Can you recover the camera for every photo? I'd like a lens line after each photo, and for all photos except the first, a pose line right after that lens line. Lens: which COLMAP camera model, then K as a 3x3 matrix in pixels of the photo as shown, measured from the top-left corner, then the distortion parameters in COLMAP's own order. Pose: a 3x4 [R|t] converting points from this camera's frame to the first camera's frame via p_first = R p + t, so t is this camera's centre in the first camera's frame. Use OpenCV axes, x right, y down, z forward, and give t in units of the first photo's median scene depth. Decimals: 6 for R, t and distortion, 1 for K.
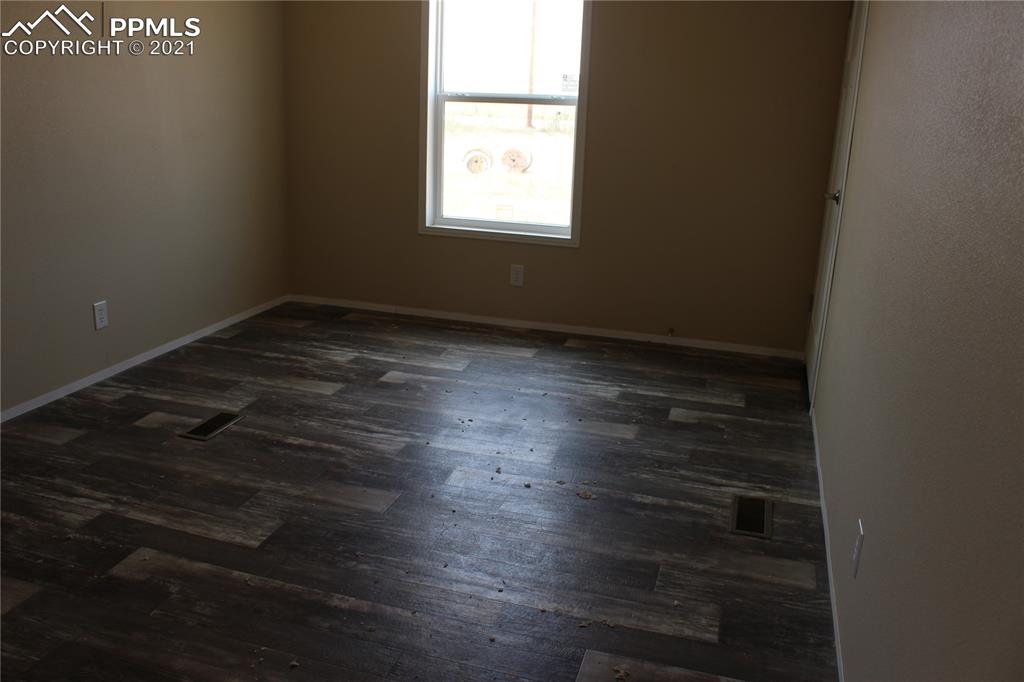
lens RADIAL K [[837.4, 0, 512.0], [0, 837.4, 341.0], [0, 0, 1]] dist [-0.146680, 0.007118]
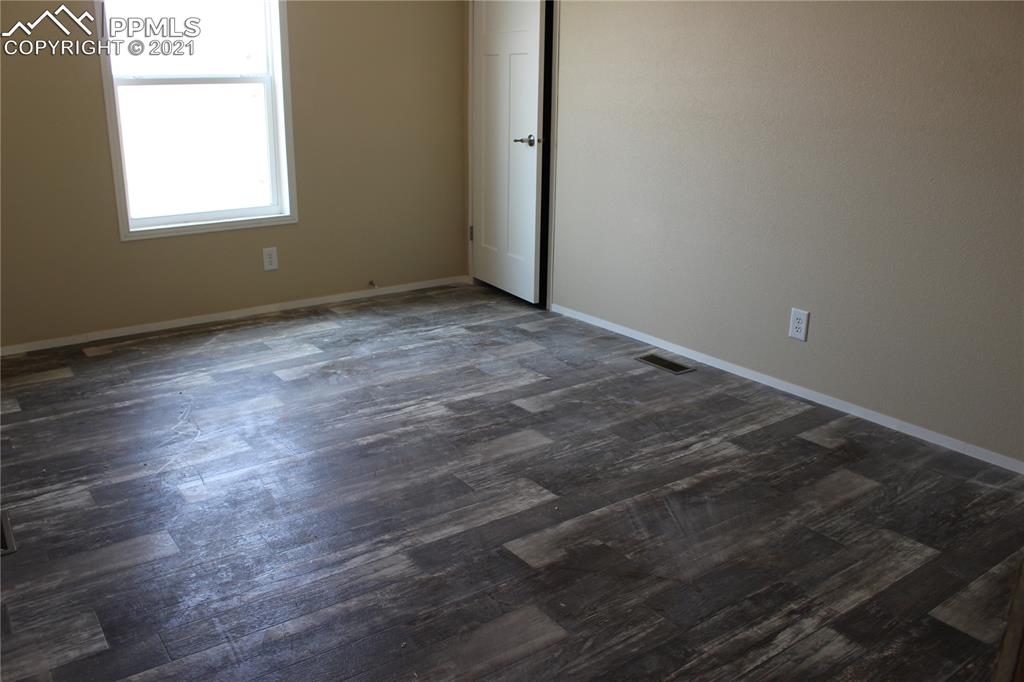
lens RADIAL K [[826.6, 0, 497.6], [0, 826.6, 350.8], [0, 0, 1]] dist [-0.081177, 0.007280]
pose [[0.629002, -0.281822, 0.724523, -0.520253], [0.240155, 0.956833, 0.163692, -0.063797], [-0.739380, 0.071035, 0.669531, 0.143439]]
